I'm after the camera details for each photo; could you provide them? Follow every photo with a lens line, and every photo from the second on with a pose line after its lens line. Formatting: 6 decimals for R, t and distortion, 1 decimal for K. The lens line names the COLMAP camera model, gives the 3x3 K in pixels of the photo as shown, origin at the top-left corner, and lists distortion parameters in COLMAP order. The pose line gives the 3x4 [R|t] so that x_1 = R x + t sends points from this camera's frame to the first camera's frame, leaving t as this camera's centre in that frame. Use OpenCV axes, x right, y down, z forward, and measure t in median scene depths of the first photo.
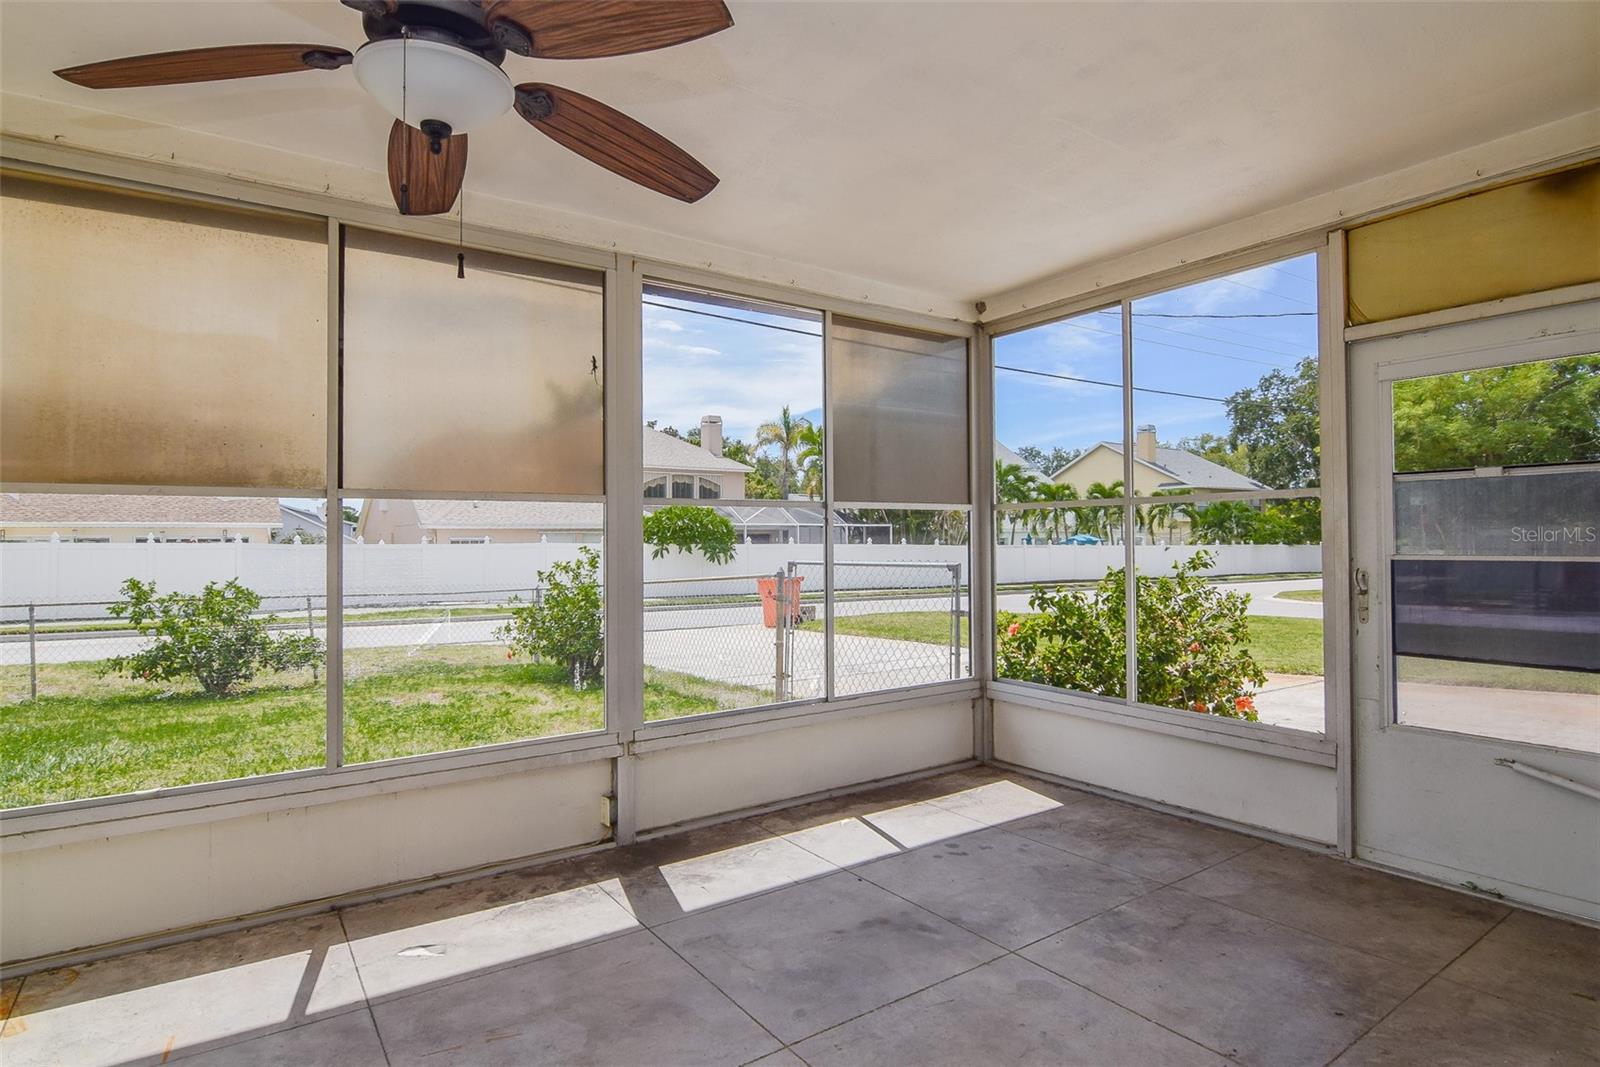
lens RADIAL K [[849.9, 0, 807.7], [0, 849.9, 524.7], [0, 0, 1]] dist [-0.006627, -0.010716]
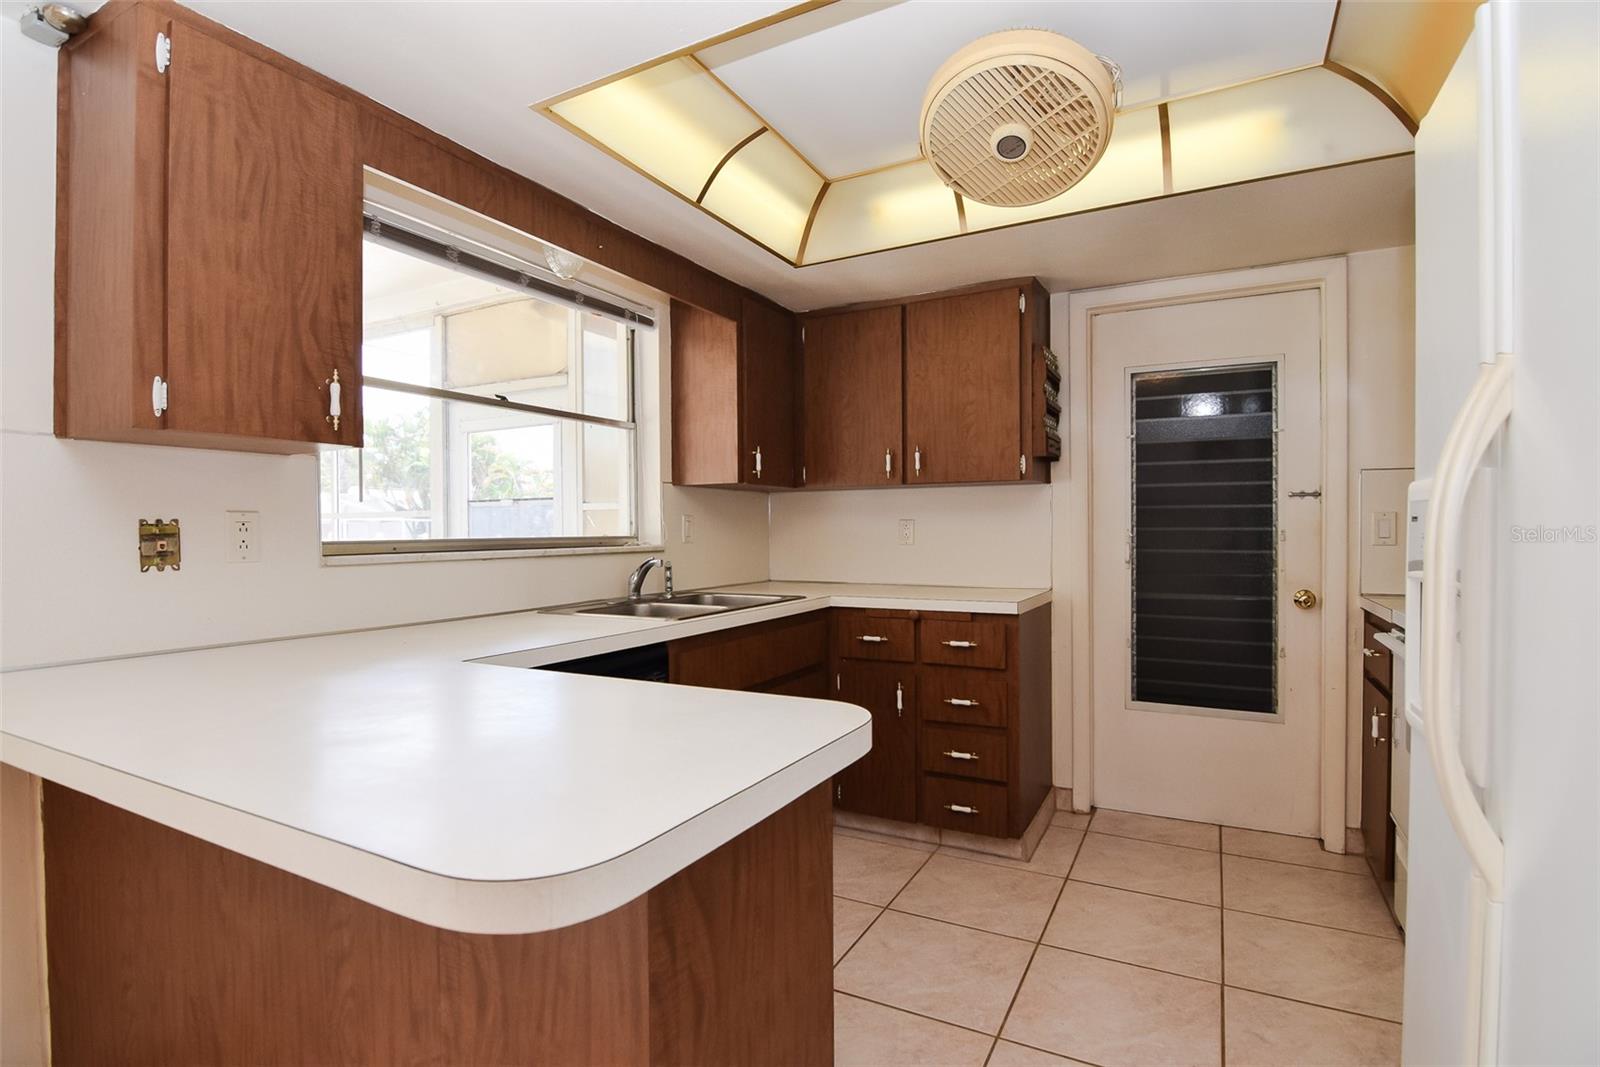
lens RADIAL K [[785.9, 0, 813.8], [0, 785.9, 532.3], [0, 0, 1]] dist [-0.009261, -0.008760]
pose [[0.886066, -0.001495, 0.463557, 0.464734], [-0.005470, 0.999891, 0.013681, -0.024378], [-0.463527, -0.014658, 0.885962, -0.286709]]
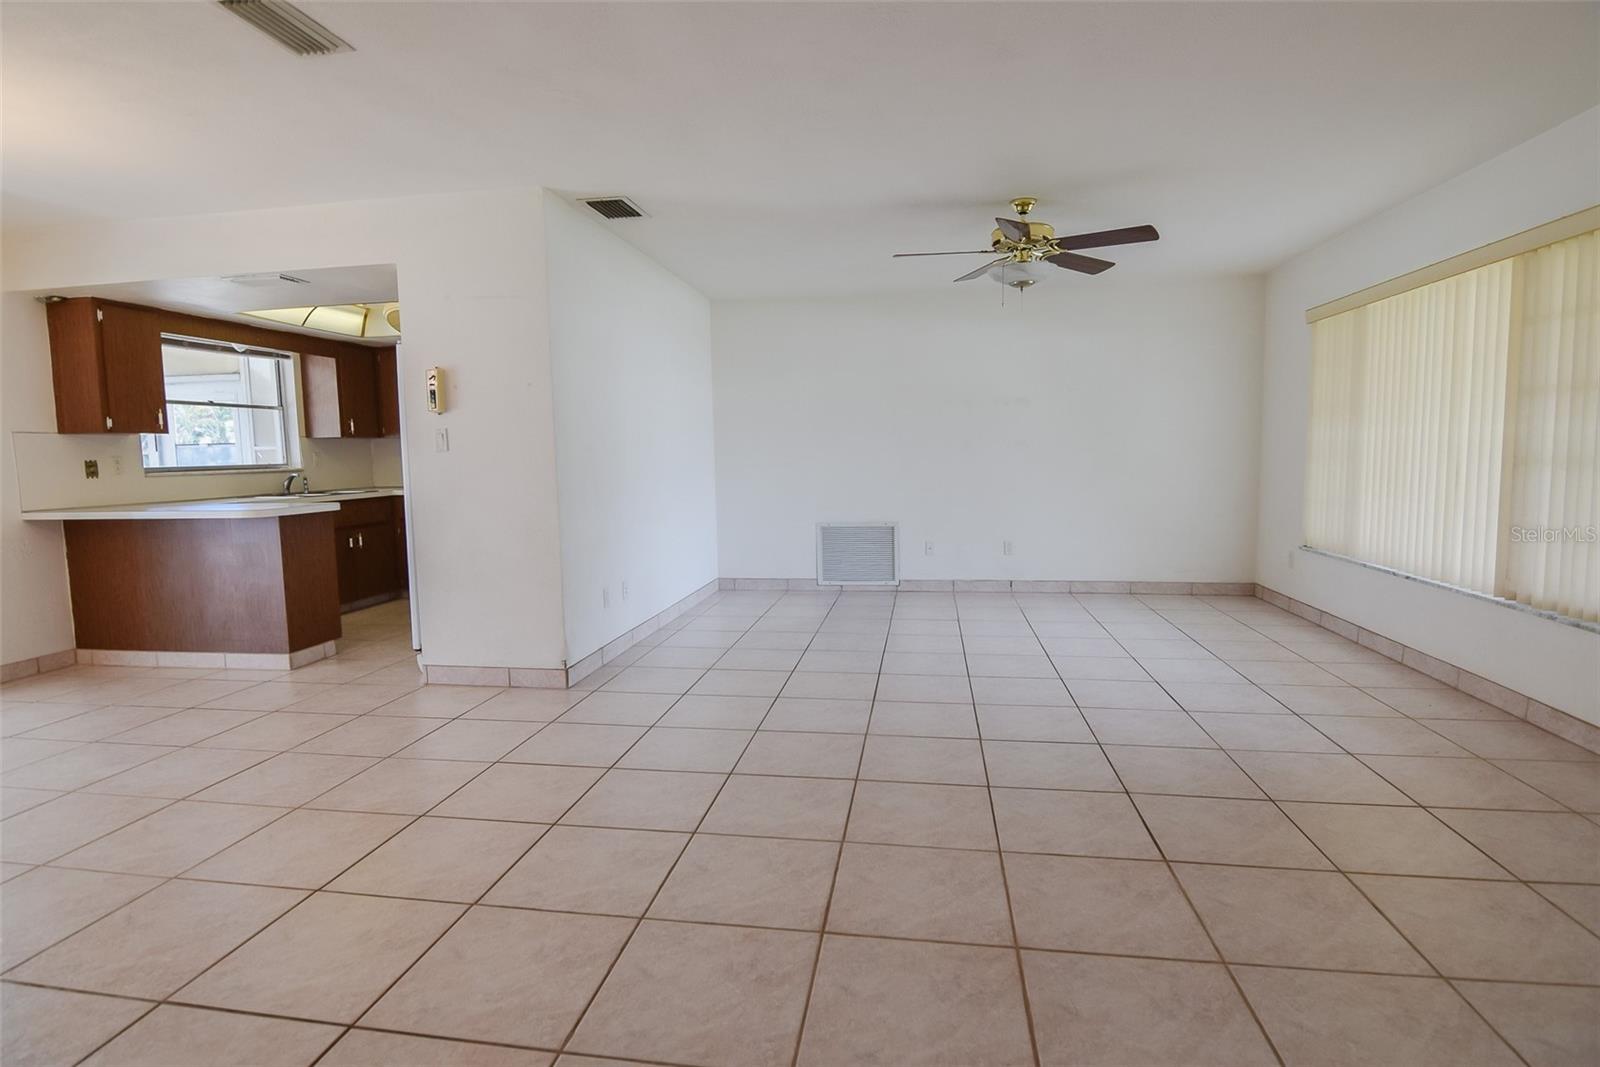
lens RADIAL K [[785.9, 0, 795.1], [0, 785.9, 530.4], [0, 0, 1]] dist [-0.009261, -0.008760]
pose [[0.689602, -0.077584, 0.720020, 0.242229], [0.000348, 0.994280, 0.106803, -0.042359], [-0.724188, -0.073401, 0.685685, -1.300983]]
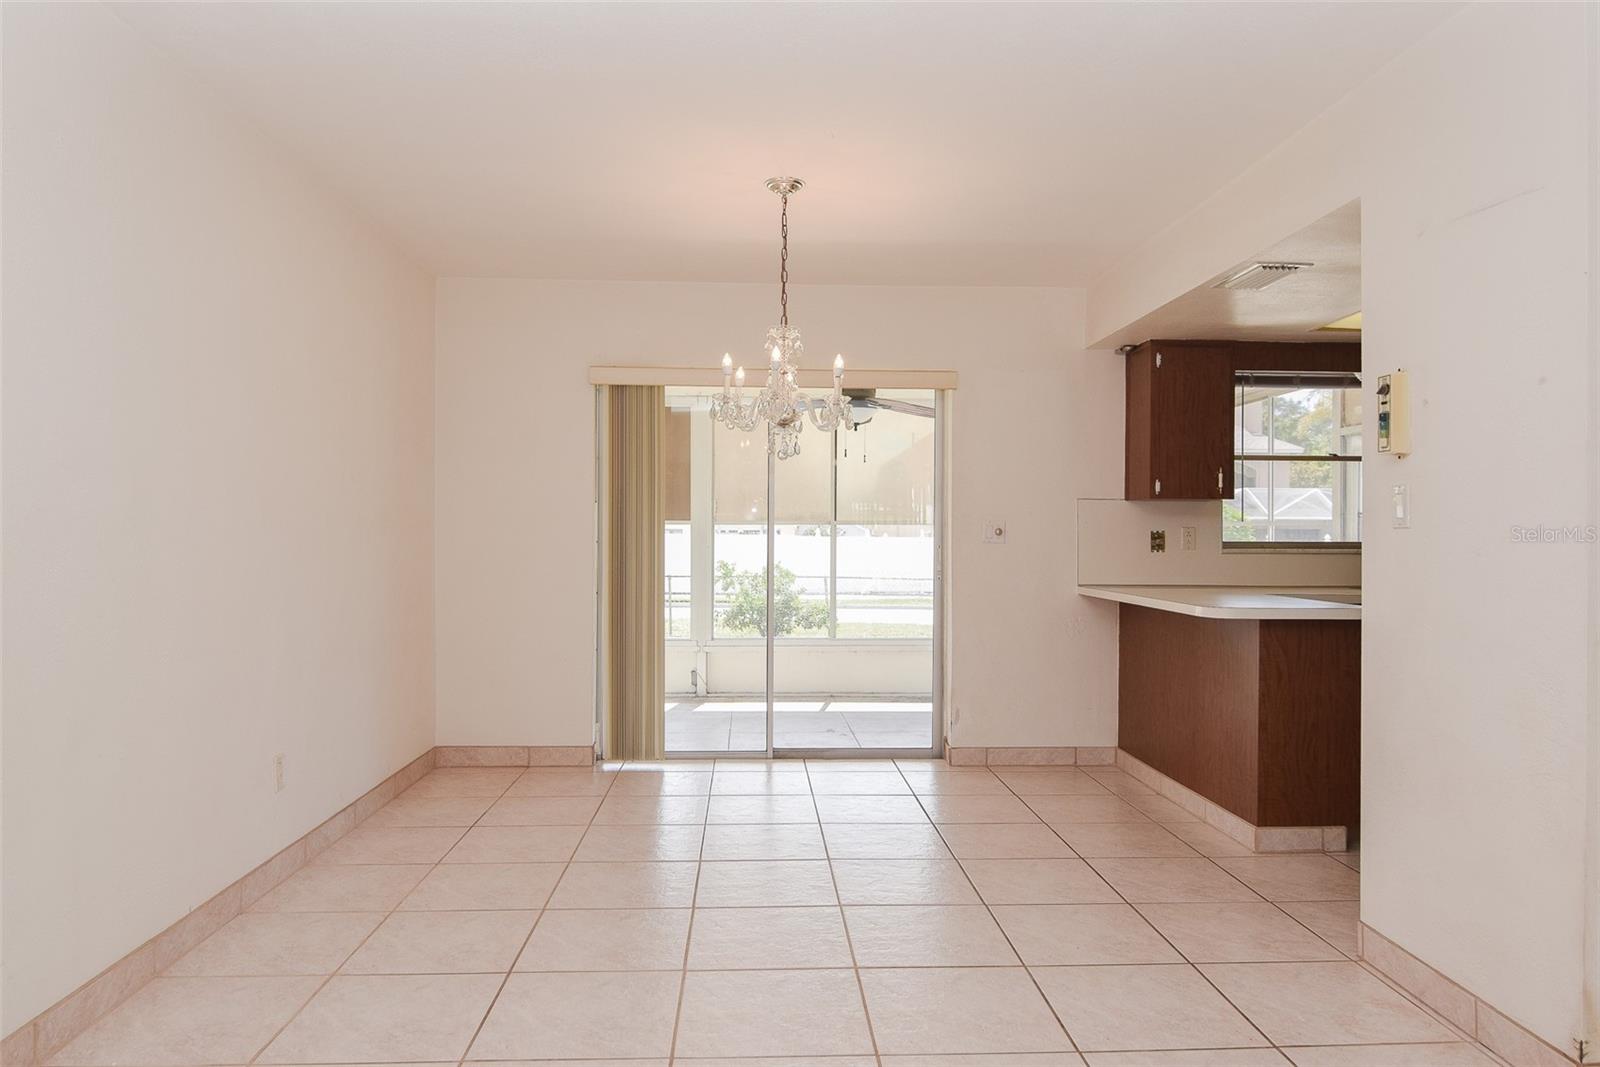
lens RADIAL K [[1027.9, 0, 805.2], [0, 1027.9, 541.0], [0, 0, 1]] dist [-0.004534, -0.005663]
pose [[0.850318, 0.014295, -0.526076, 0.649672], [-0.000573, 0.999656, 0.026237, -0.044260], [0.526270, -0.022008, 0.850033, -1.086434]]
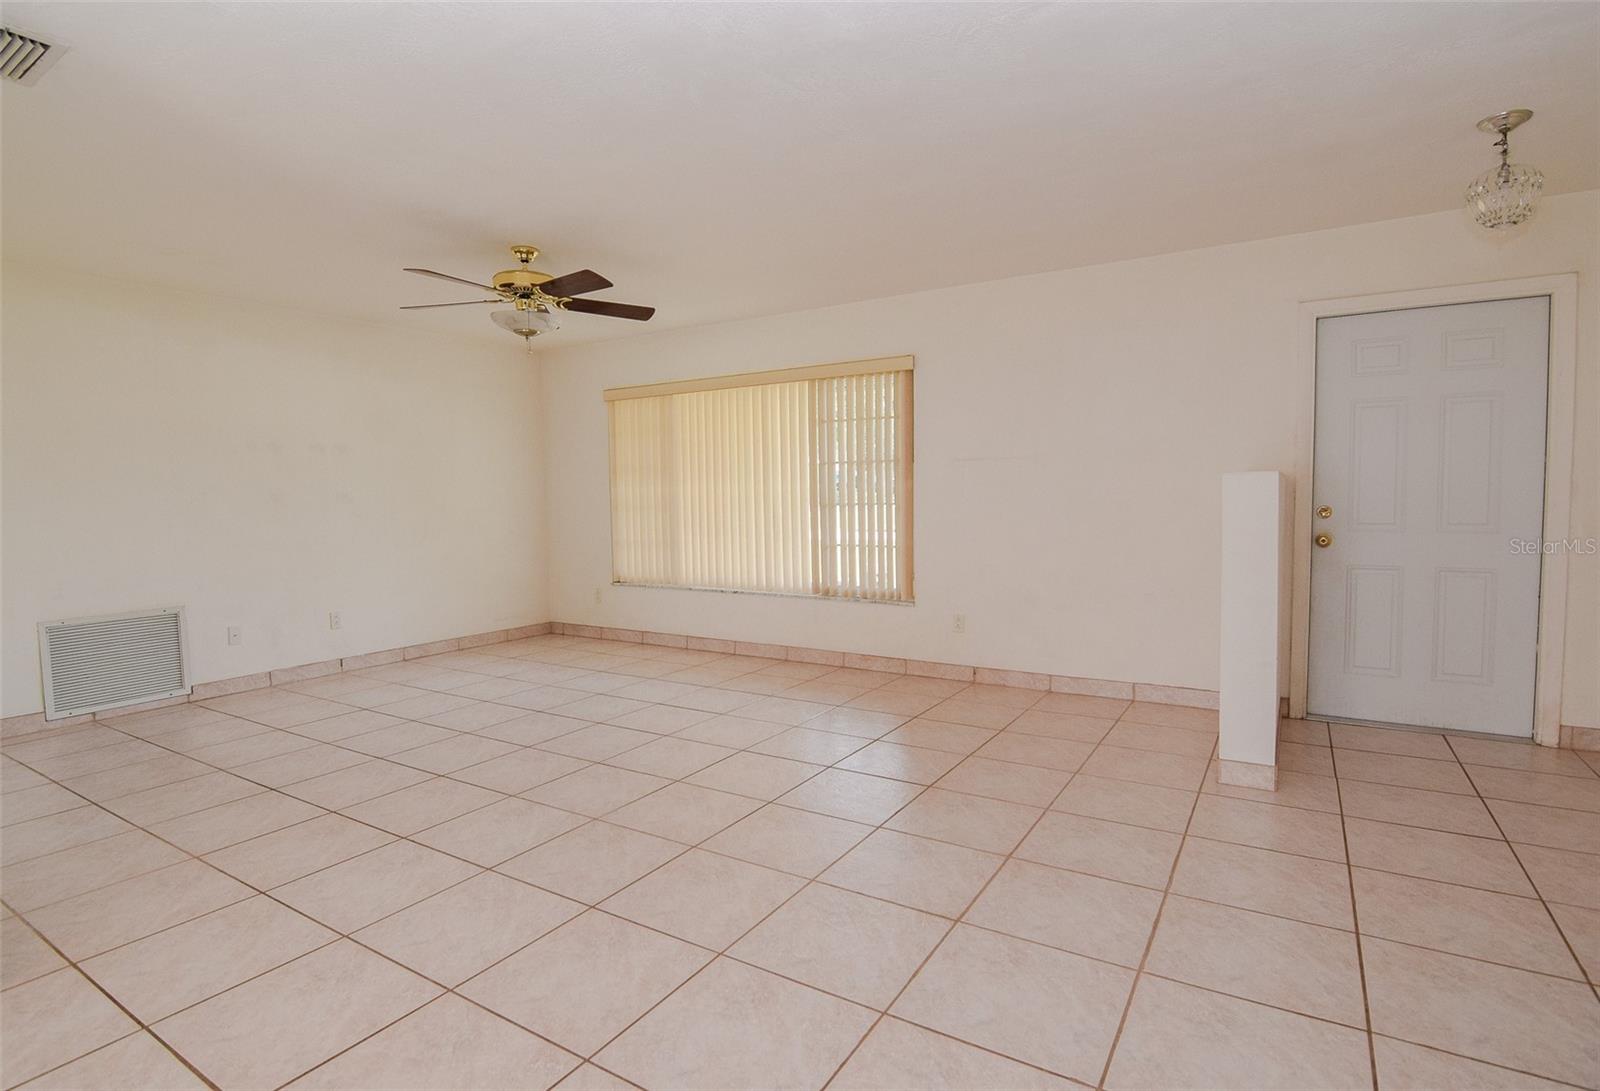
lens RADIAL K [[788.9, 0, 785.6], [0, 788.9, 536.7], [0, 0, 1]] dist [-0.006588, -0.000866]
pose [[-0.380417, -0.033223, 0.924218, 0.153023], [0.003911, 0.999288, 0.037532, -0.029514], [-0.924807, 0.017893, -0.380016, -0.765625]]
